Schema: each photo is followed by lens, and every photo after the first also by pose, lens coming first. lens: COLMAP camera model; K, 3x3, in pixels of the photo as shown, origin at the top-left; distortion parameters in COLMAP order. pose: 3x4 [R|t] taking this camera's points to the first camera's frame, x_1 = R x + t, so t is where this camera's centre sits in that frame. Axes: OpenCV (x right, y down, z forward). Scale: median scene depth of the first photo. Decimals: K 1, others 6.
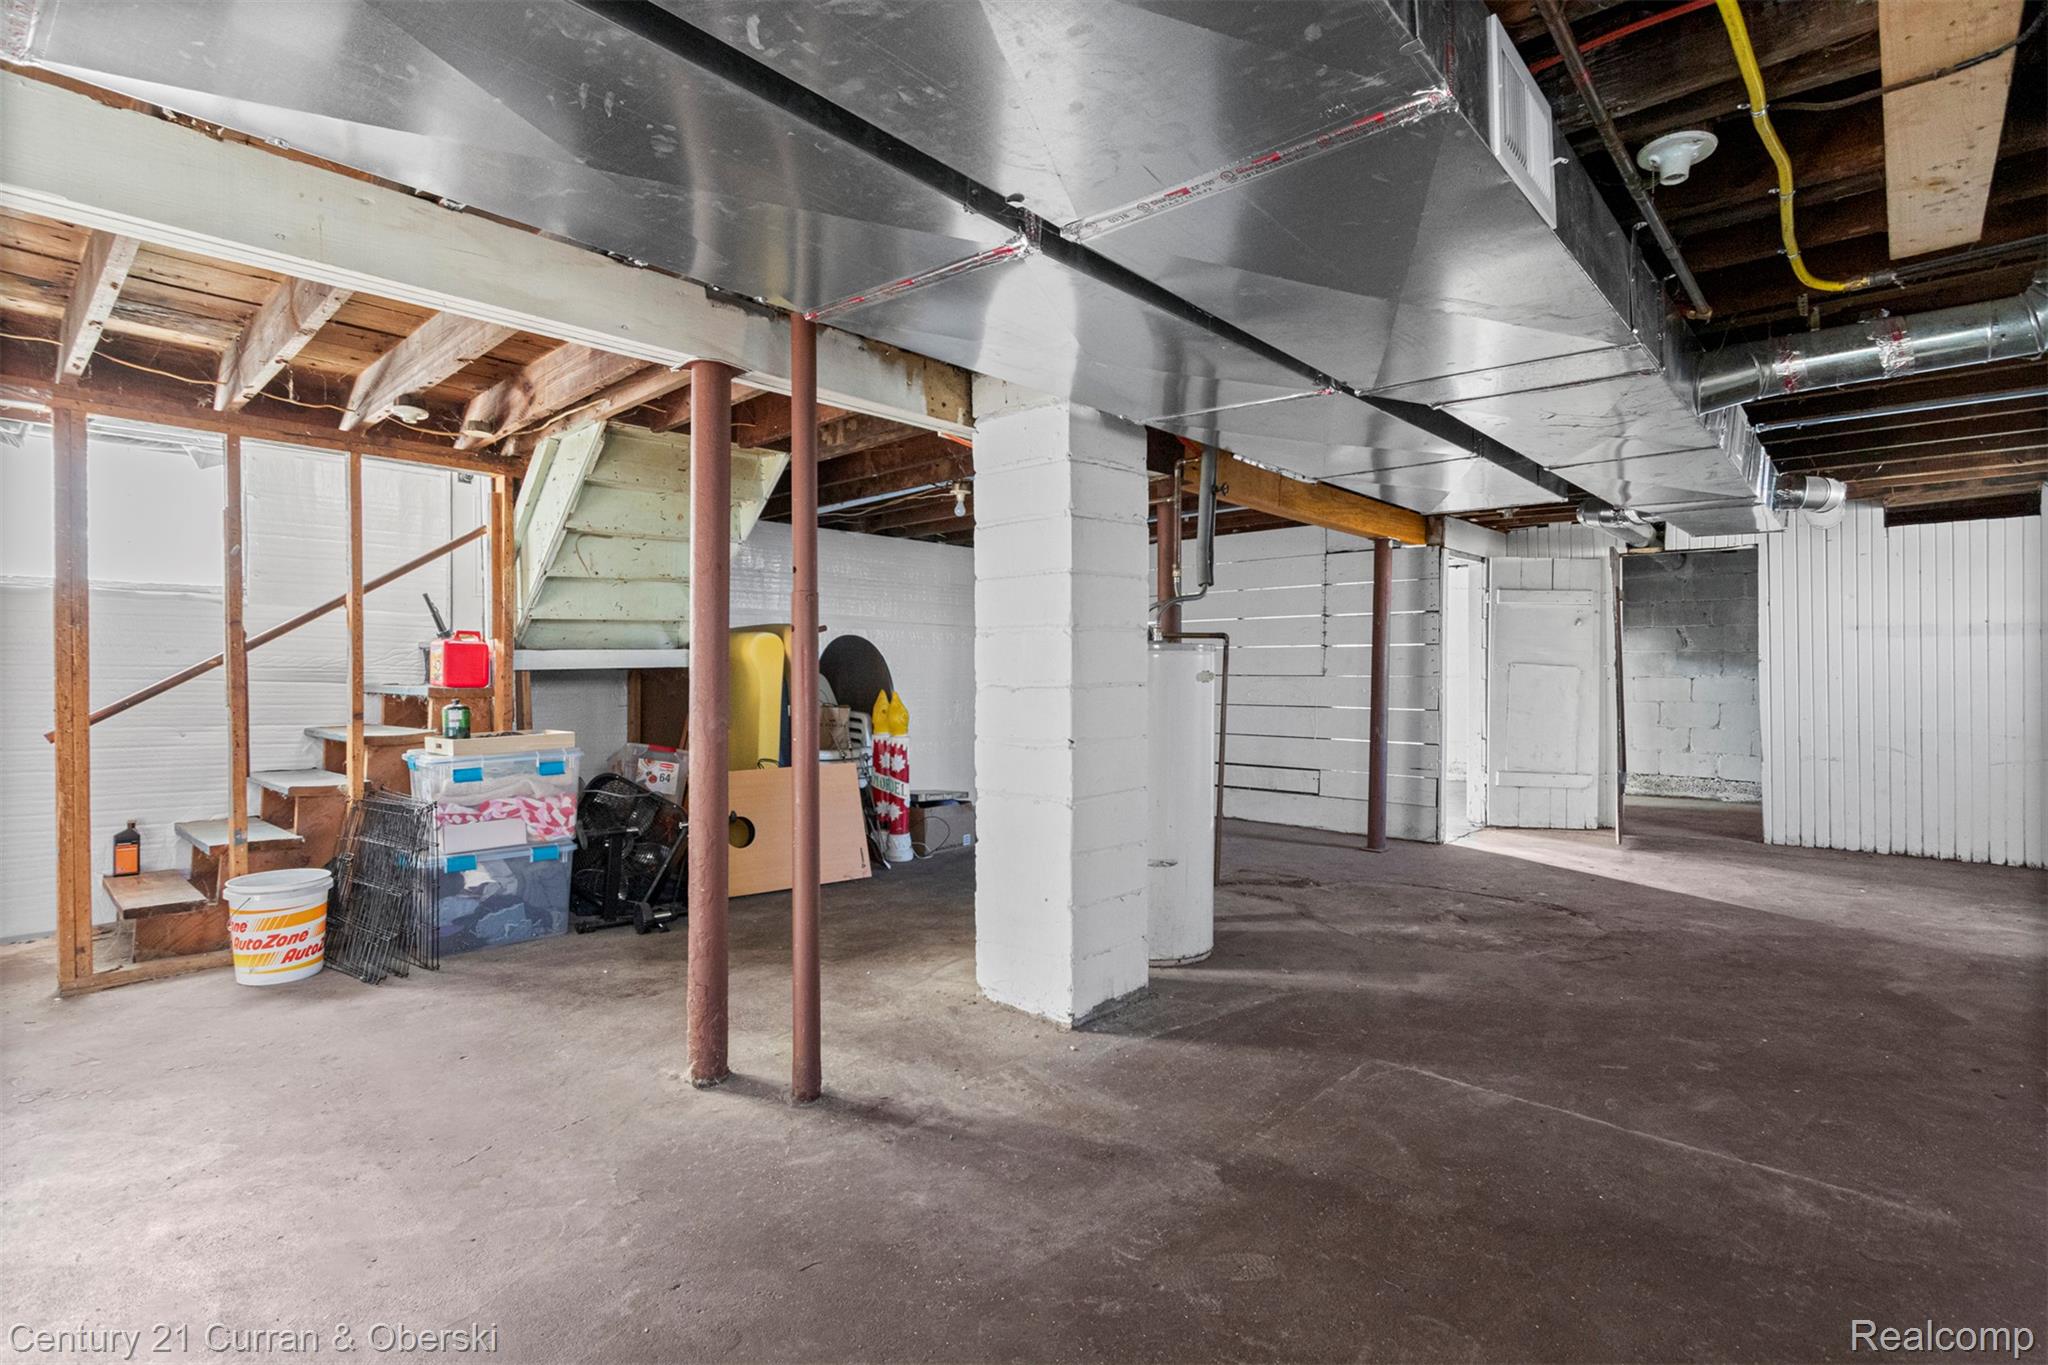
lens RADIAL K [[961.5, 0, 1014.7], [0, 961.5, 674.7], [0, 0, 1]] dist [0.001187, 0.000427]
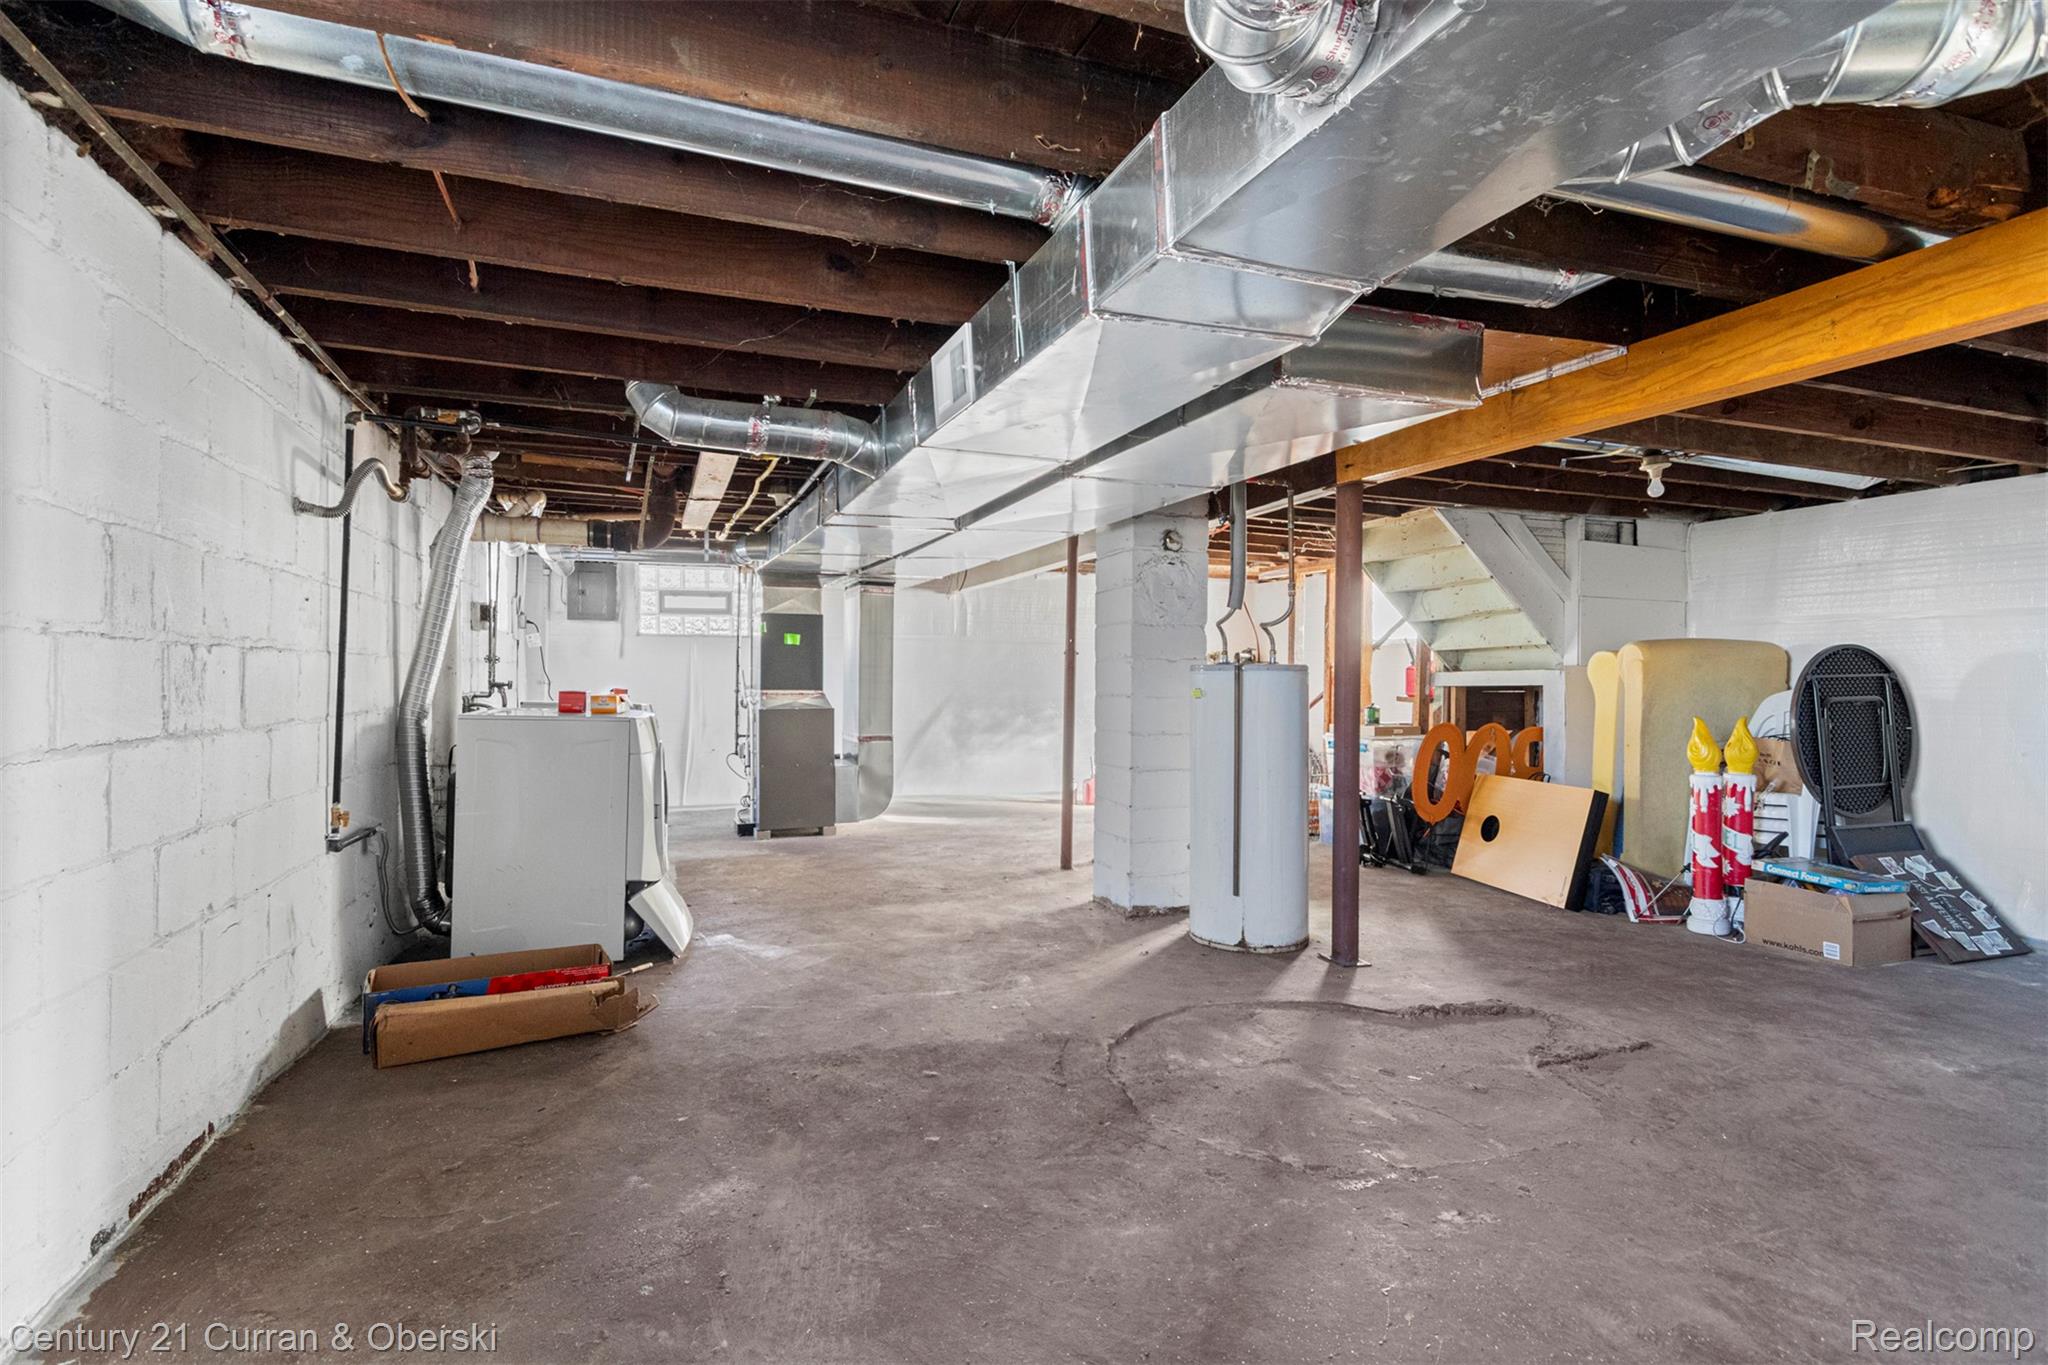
lens RADIAL K [[961.5, 0, 1014.7], [0, 961.5, 674.7], [0, 0, 1]] dist [0.001187, 0.000427]
pose [[-0.432645, 0.005247, -0.901549, 1.384413], [-0.004877, 0.999955, 0.008161, -0.038155], [0.901551, 0.007928, -0.432600, 1.340799]]
